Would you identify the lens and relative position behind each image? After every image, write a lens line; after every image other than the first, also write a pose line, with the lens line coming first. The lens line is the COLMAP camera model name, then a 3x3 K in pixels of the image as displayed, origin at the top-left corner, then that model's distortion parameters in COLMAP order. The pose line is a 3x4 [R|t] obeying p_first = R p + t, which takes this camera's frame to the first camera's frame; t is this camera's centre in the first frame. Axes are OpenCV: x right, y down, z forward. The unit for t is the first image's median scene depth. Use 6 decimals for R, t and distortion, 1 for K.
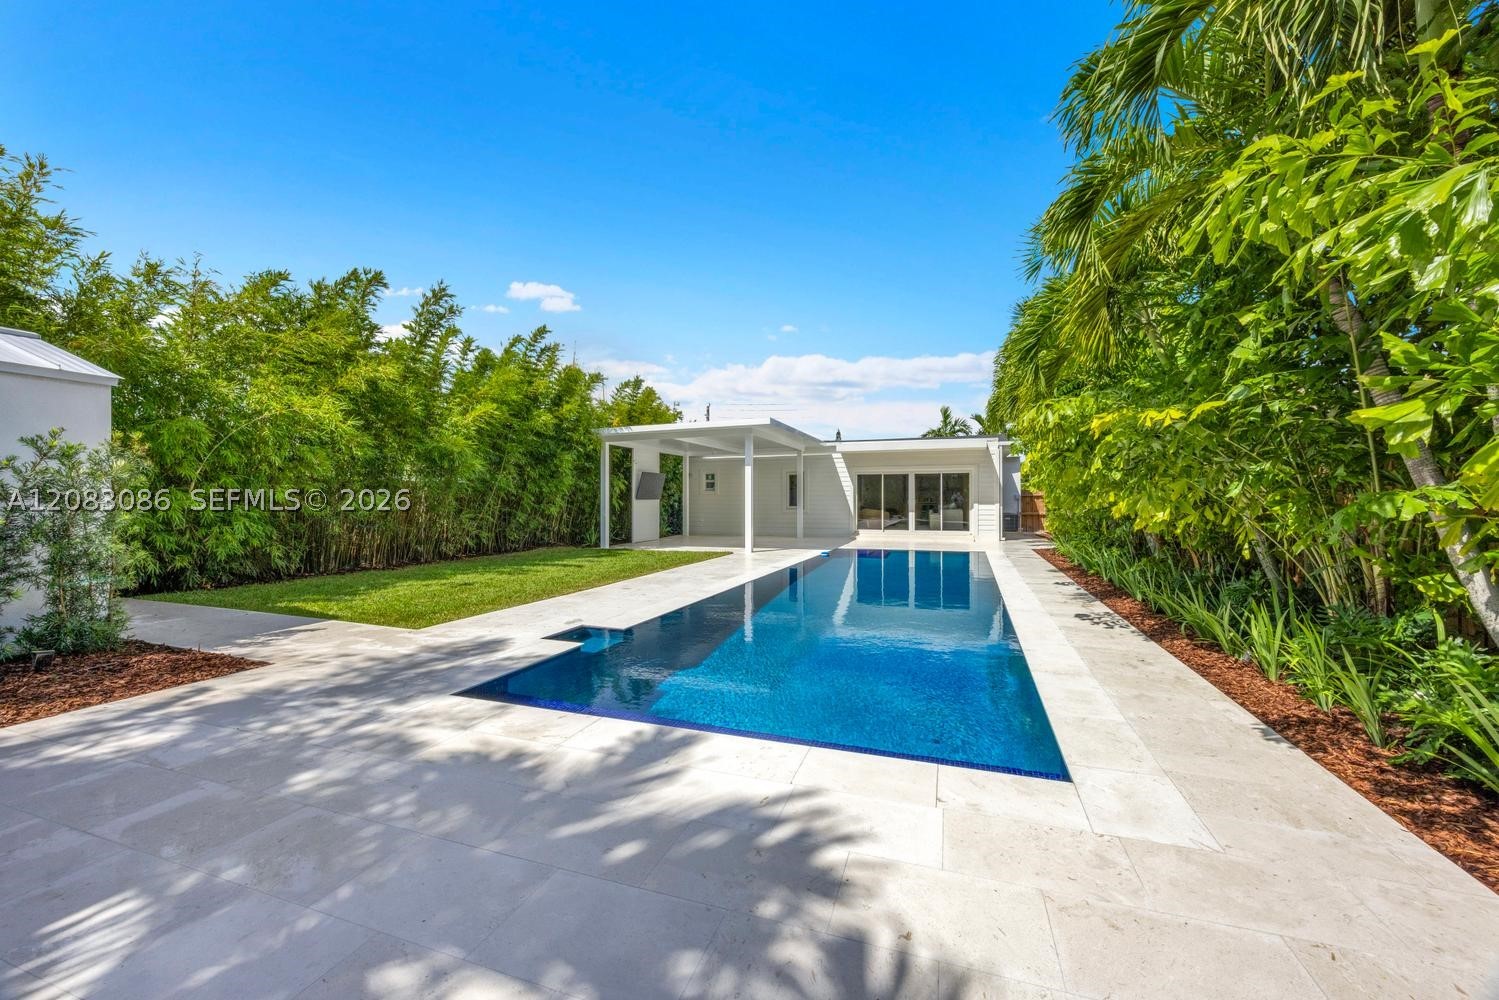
lens RADIAL K [[594.3, 0, 751.0], [0, 594.3, 501.4], [0, 0, 1]] dist [-0.004241, 0.000274]
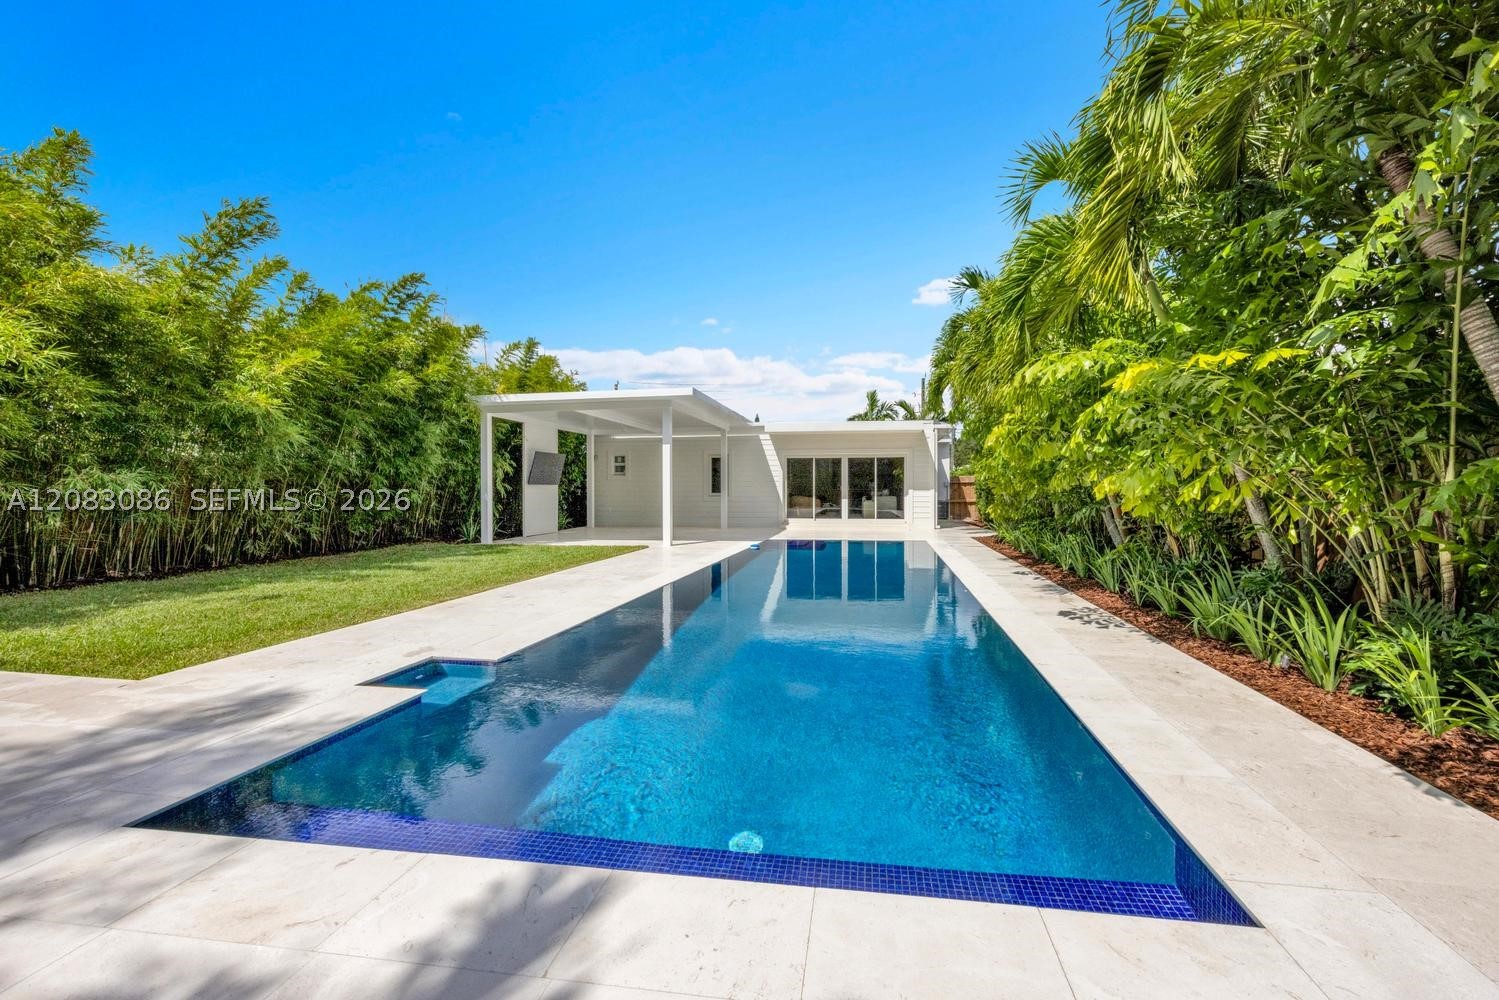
lens RADIAL K [[594.3, 0, 782.0], [0, 594.3, 495.4], [0, 0, 1]] dist [-0.004241, 0.000274]
pose [[0.979809, -0.000690, 0.199933, -0.014750], [-0.000130, 0.999992, 0.004090, 0.011219], [-0.199935, -0.004033, 0.979801, 0.151154]]
